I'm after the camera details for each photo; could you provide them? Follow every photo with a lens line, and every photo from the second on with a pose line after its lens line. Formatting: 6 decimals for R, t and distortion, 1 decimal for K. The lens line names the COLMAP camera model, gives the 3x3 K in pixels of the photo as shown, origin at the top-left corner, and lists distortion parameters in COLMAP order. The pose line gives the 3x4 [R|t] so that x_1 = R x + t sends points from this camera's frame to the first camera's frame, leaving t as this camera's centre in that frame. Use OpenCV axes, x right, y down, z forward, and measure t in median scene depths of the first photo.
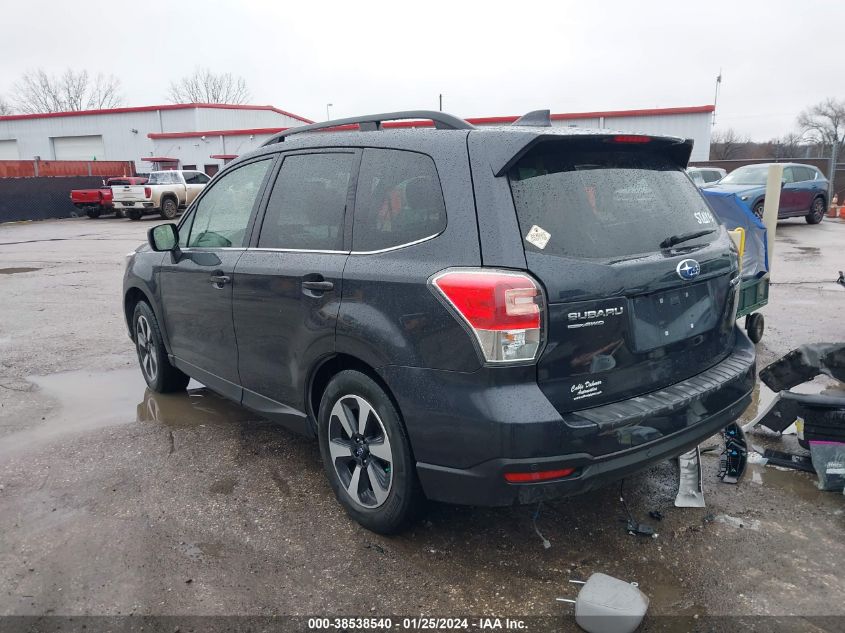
lens RADIAL K [[703.6, 0, 428.0], [0, 703.6, 317.9], [0, 0, 1]] dist [0.018660, -0.014728]
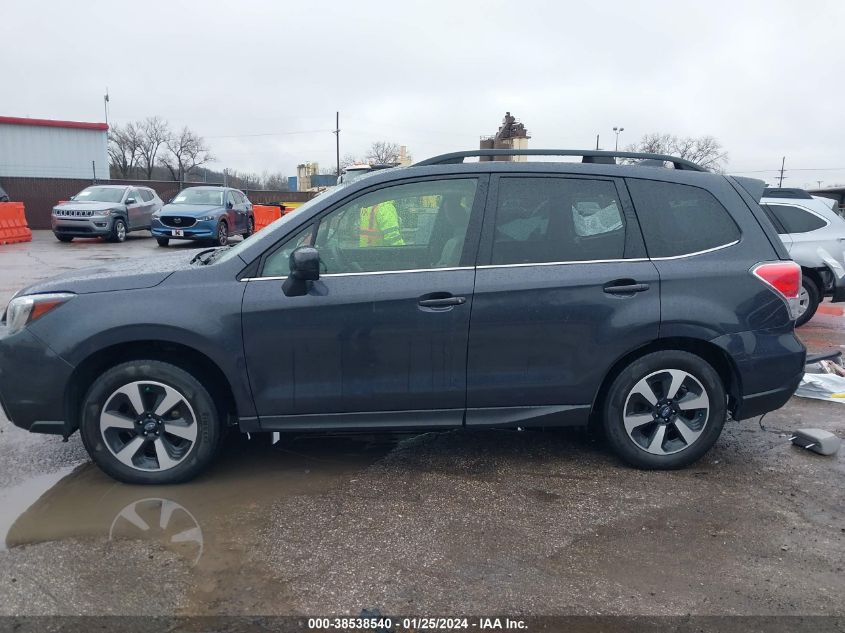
lens RADIAL K [[703.6, 0, 428.0], [0, 703.6, 317.9], [0, 0, 1]] dist [0.018660, -0.014728]
pose [[0.544357, -0.112164, 0.831321, -1.361347], [0.133723, 0.989950, 0.046003, -0.098722], [-0.828127, 0.086125, 0.553885, 0.615814]]
